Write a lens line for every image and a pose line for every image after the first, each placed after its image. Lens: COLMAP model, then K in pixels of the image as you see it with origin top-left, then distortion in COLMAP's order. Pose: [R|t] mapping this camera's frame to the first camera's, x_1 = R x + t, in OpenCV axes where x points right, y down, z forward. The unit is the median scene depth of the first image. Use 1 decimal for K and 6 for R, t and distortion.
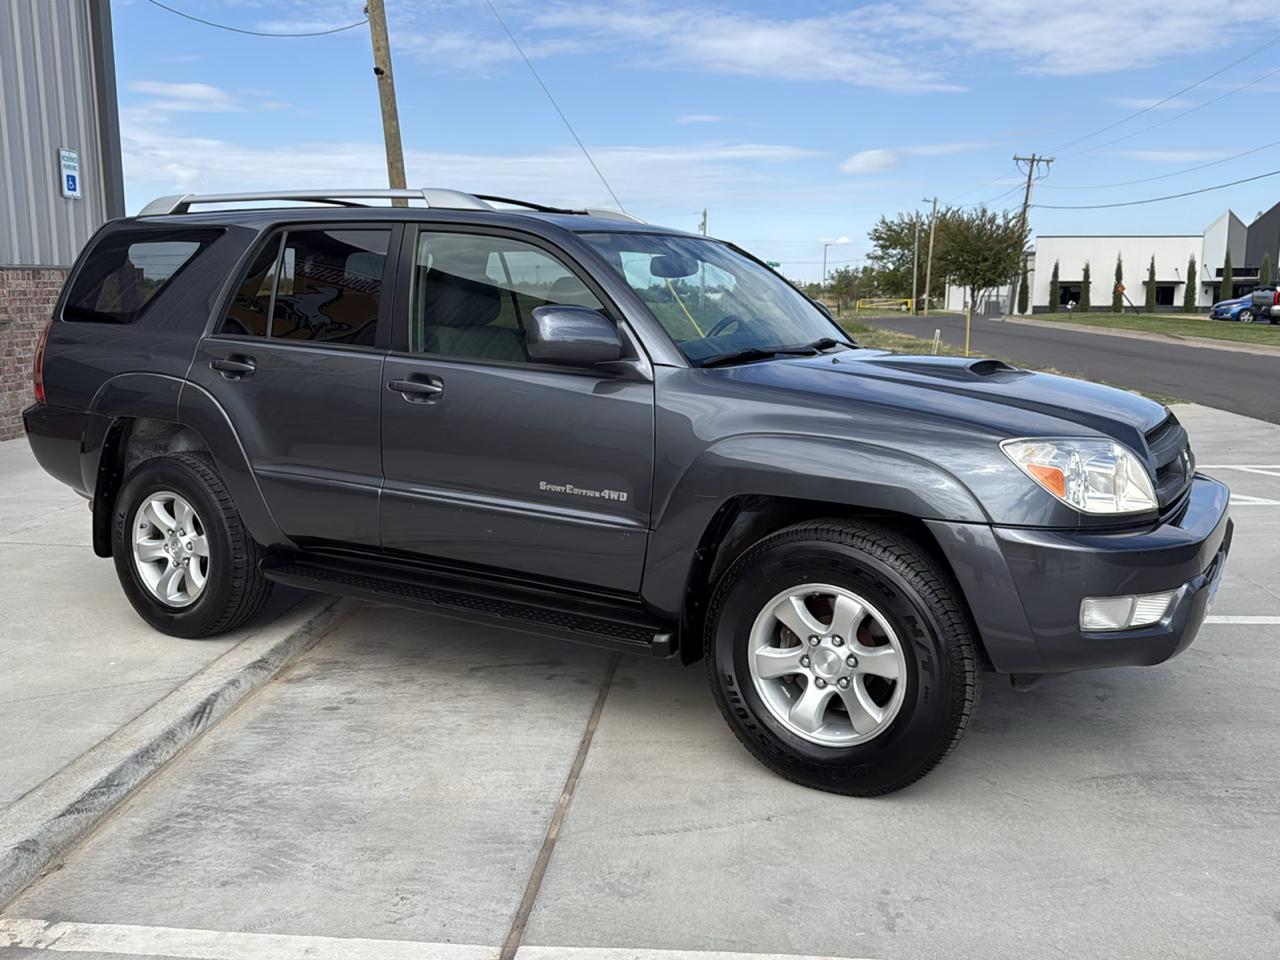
lens RADIAL K [[1133.8, 0, 634.5], [0, 1133.8, 489.0], [0, 0, 1]] dist [0.153494, -0.302295]
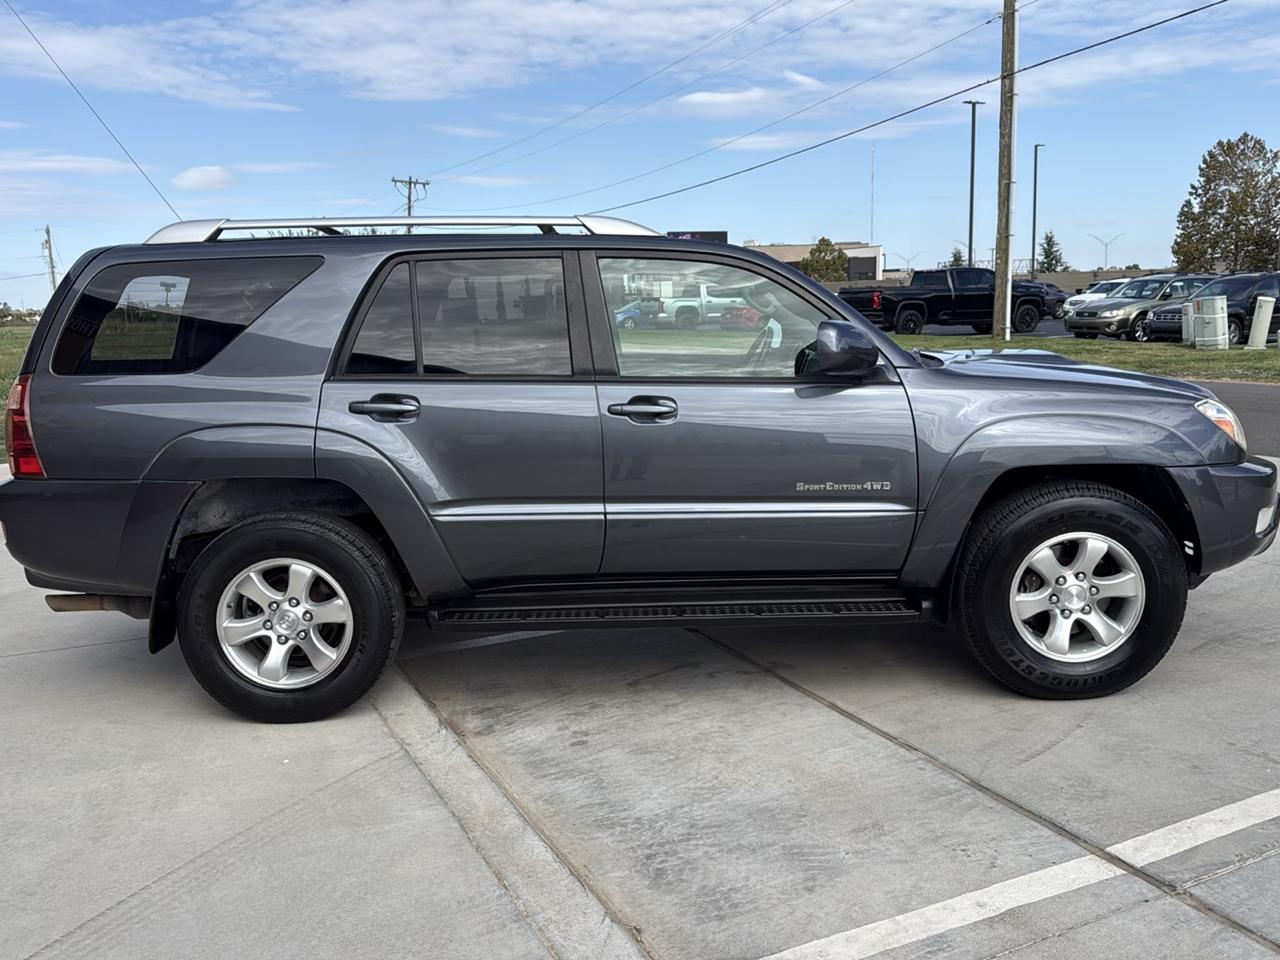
lens RADIAL K [[1133.8, 0, 634.5], [0, 1133.8, 489.0], [0, 0, 1]] dist [0.153494, -0.302295]
pose [[0.856232, -0.118158, 0.502896, -0.684434], [0.126021, 0.991855, 0.018477, -0.036557], [-0.500984, 0.047554, 0.864149, 0.121491]]
